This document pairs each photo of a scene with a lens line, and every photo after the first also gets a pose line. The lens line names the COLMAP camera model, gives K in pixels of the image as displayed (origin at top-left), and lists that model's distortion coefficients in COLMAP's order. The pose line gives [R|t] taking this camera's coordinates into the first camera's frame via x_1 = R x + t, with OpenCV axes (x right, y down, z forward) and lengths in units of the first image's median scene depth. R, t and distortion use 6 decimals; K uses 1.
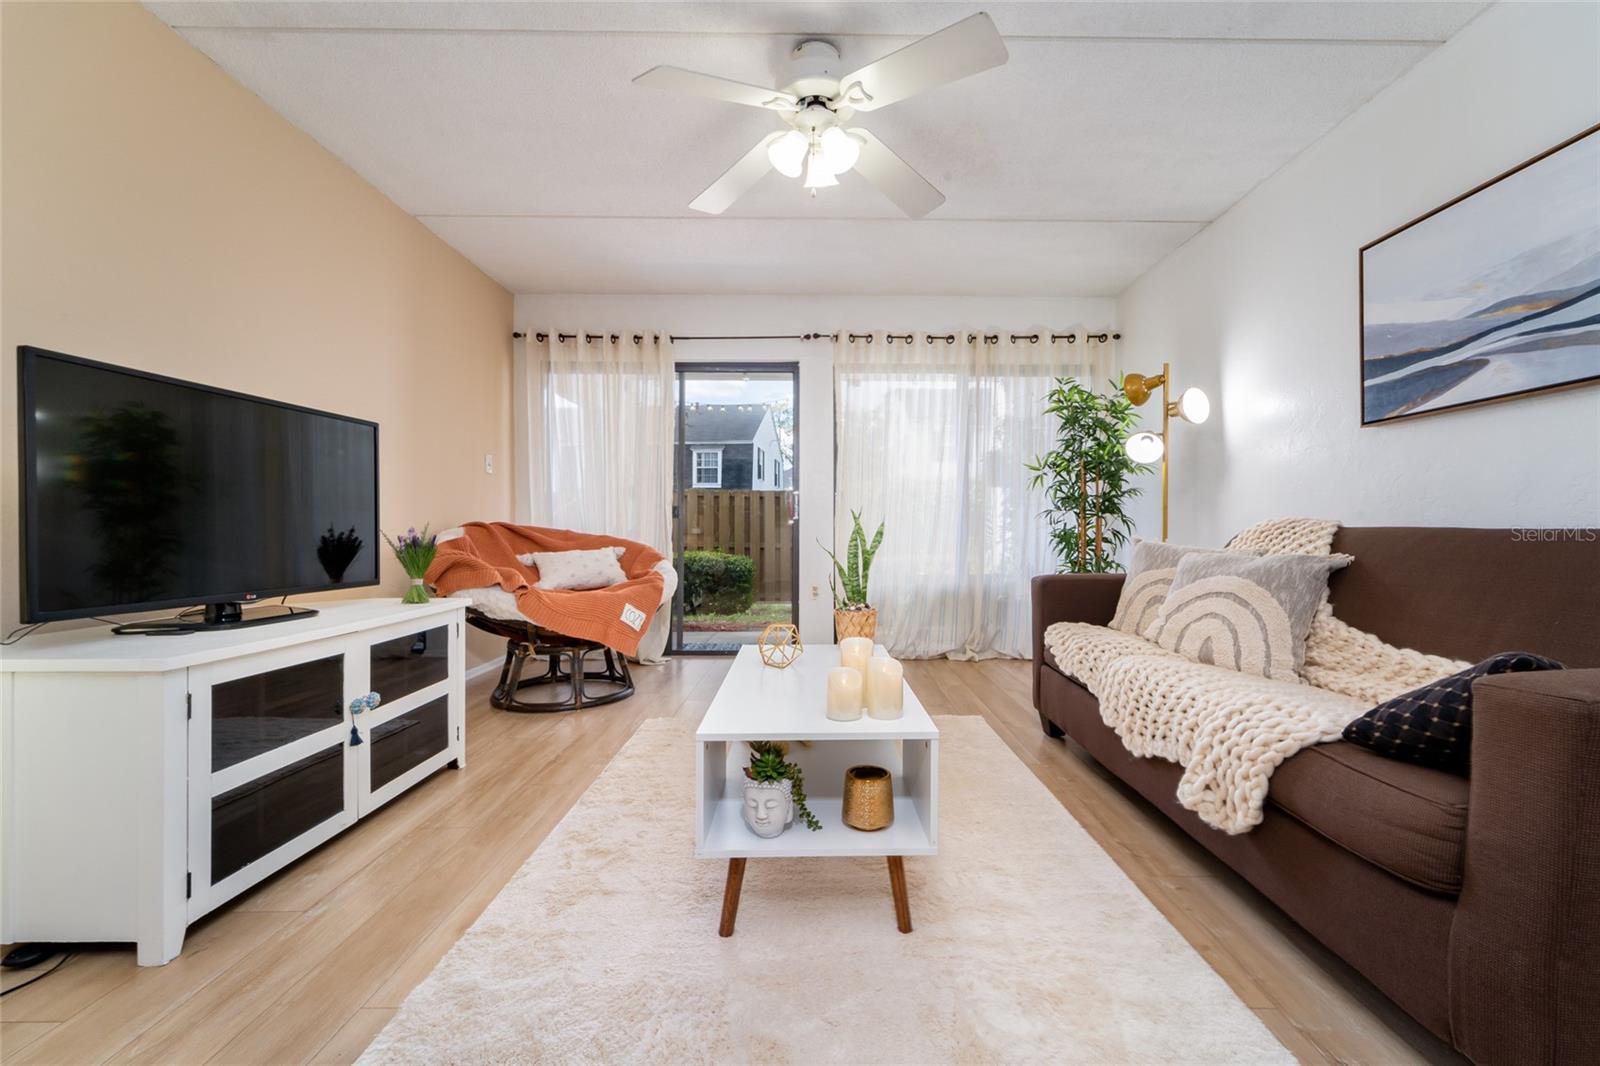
lens RADIAL K [[654.9, 0, 819.2], [0, 654.9, 533.1], [0, 0, 1]] dist [0.000910, -0.000142]
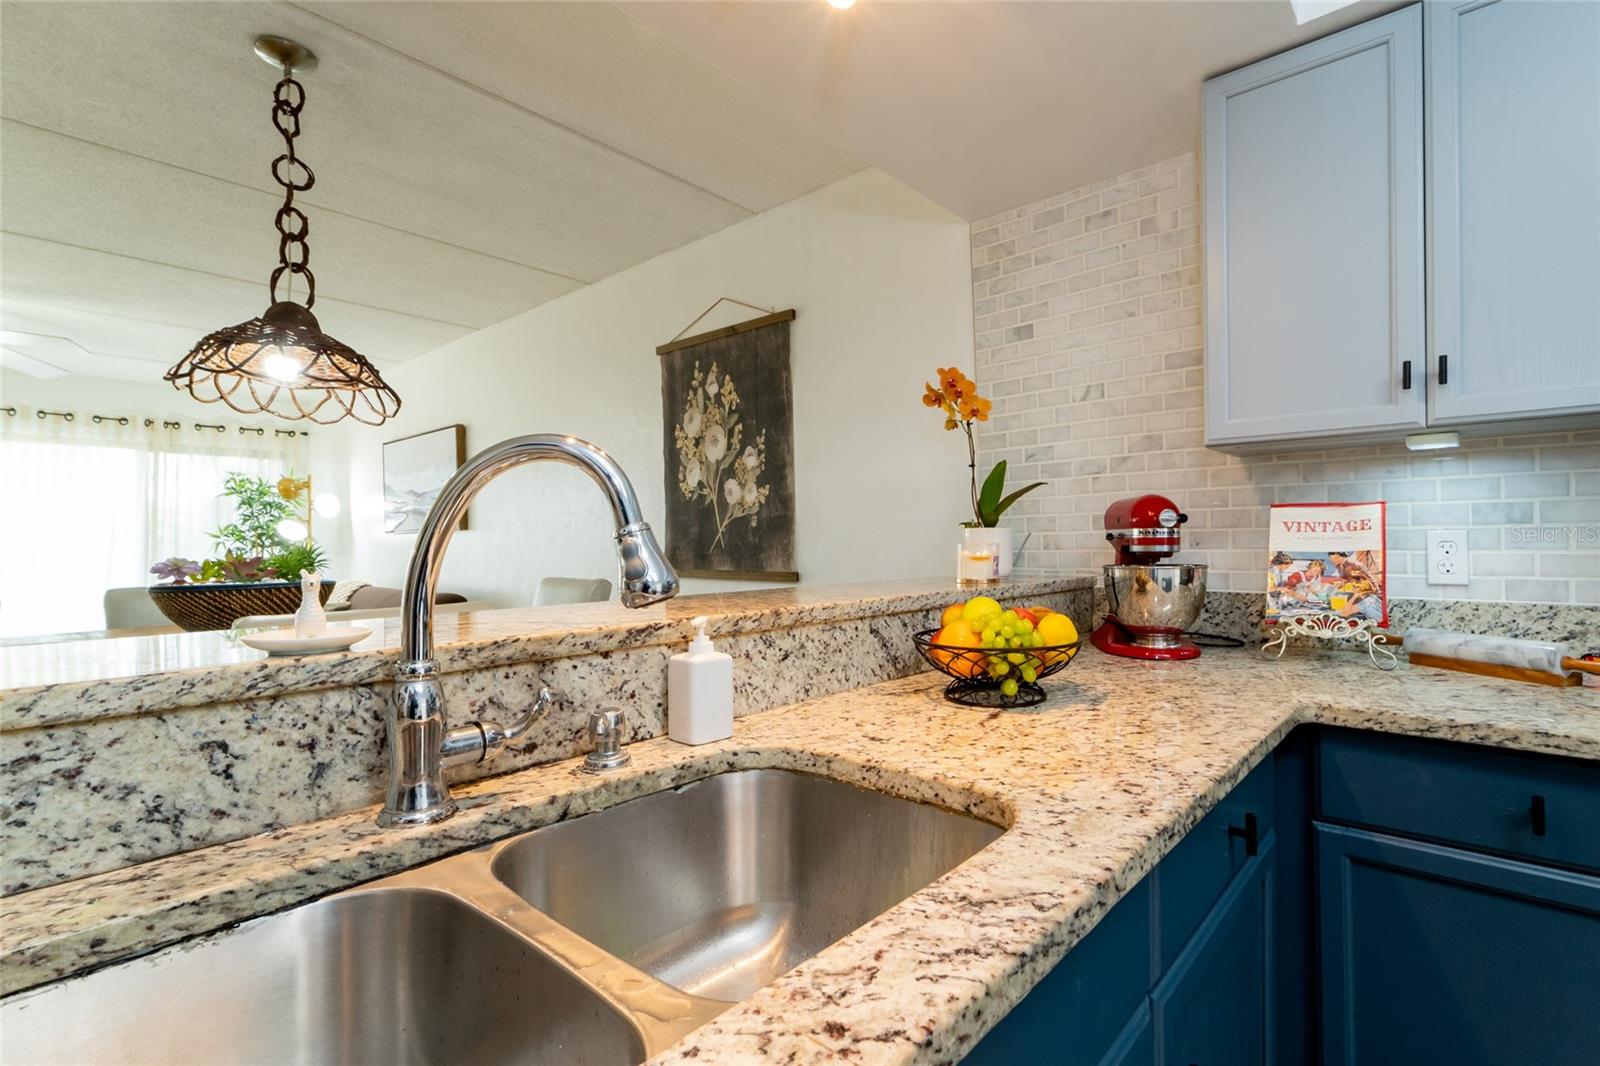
lens RADIAL K [[735.7, 0, 907.5], [0, 735.7, 538.5], [0, 0, 1]] dist [0.002790, -0.000457]
pose [[0.615174, -0.006574, 0.788364, 0.037022], [0.017027, 0.999843, -0.004949, -0.085358], [-0.788208, 0.016468, 0.615189, -1.262427]]
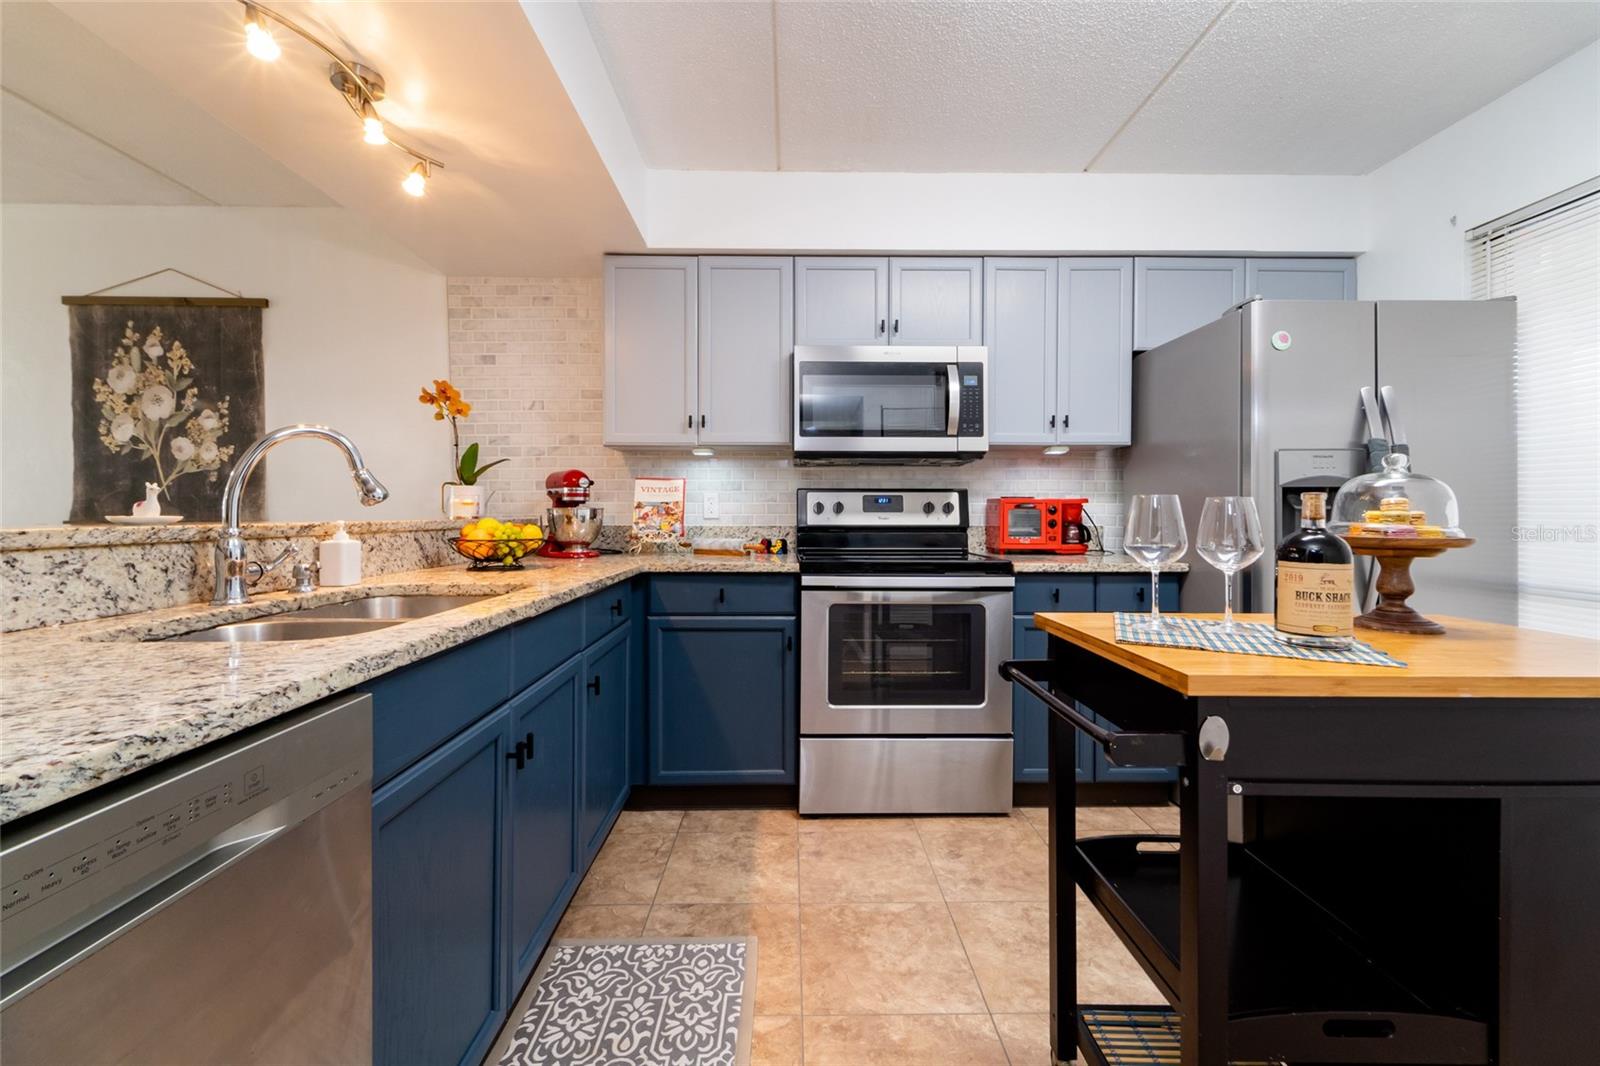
lens RADIAL K [[649.3, 0, 801.3], [0, 649.3, 513.4], [0, 0, 1]] dist [0.003383, -0.000085]
pose [[-0.019693, -0.003656, 0.999799, -0.304154], [0.007140, 0.999967, 0.003798, -0.059566], [-0.999781, 0.007213, -0.019666, -1.358626]]
